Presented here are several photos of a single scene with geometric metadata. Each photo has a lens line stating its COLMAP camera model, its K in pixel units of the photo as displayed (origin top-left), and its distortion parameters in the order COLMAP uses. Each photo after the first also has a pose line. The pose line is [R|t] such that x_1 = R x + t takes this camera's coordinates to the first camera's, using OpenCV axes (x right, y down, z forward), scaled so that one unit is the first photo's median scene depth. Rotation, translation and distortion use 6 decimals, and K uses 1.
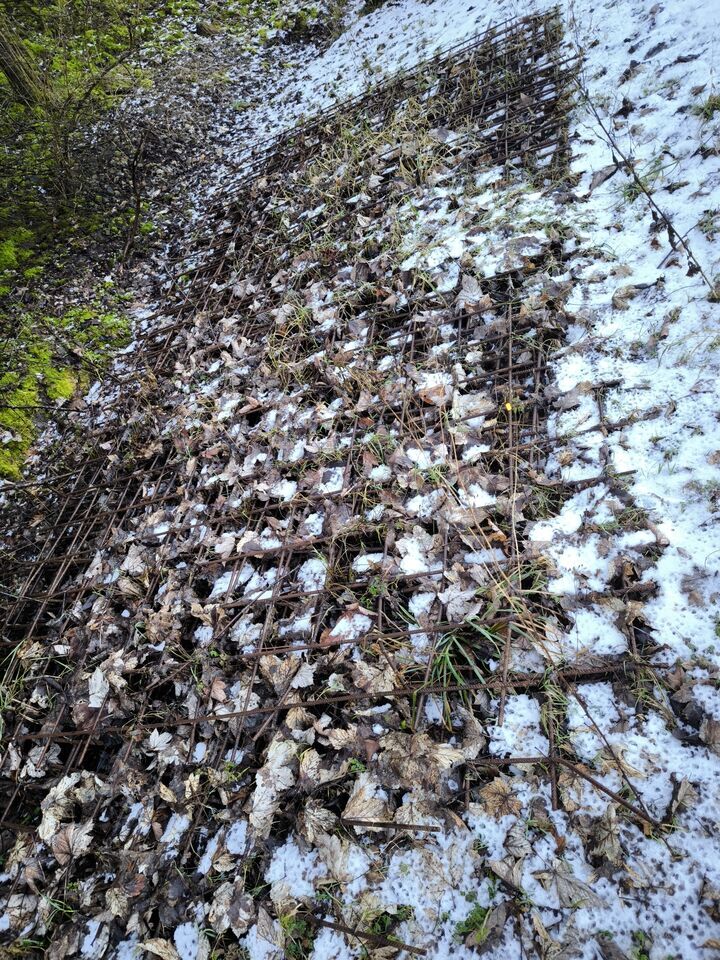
lens RADIAL K [[667.7, 0, 360.0], [0, 667.7, 480.0], [0, 0, 1]] dist [0.056945, -0.047487]
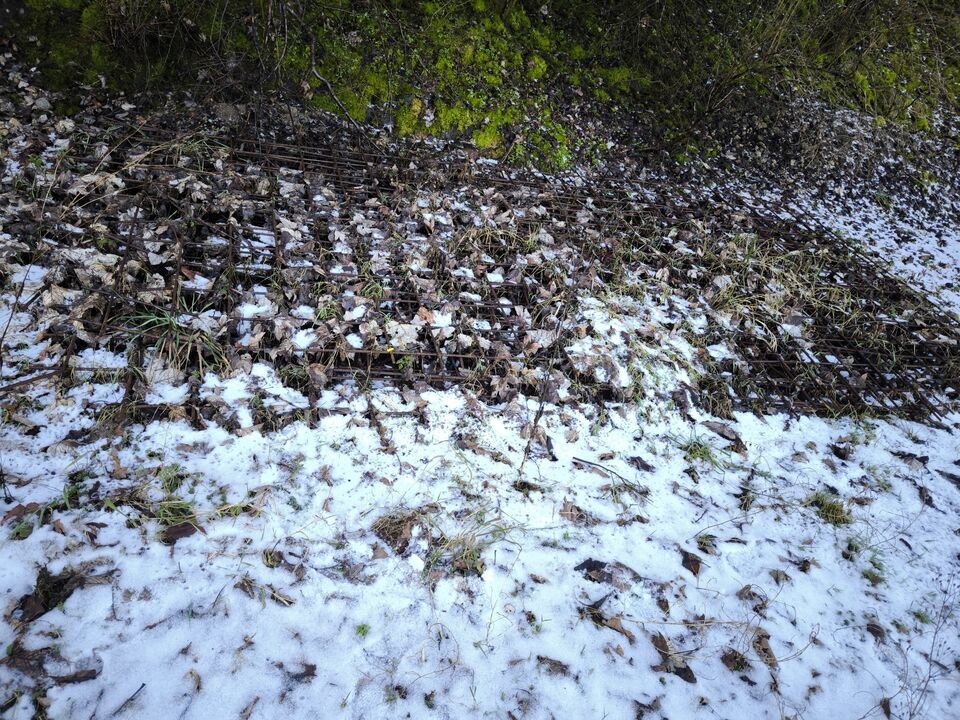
lens RADIAL K [[667.7, 0, 480.0], [0, 667.7, 360.0], [0, 0, 1]] dist [0.056945, -0.047487]
pose [[0.256944, 0.898532, -0.355837, 0.726306], [-0.907203, 0.351165, 0.231659, -0.542542], [0.333110, 0.263293, 0.905381, -0.044094]]
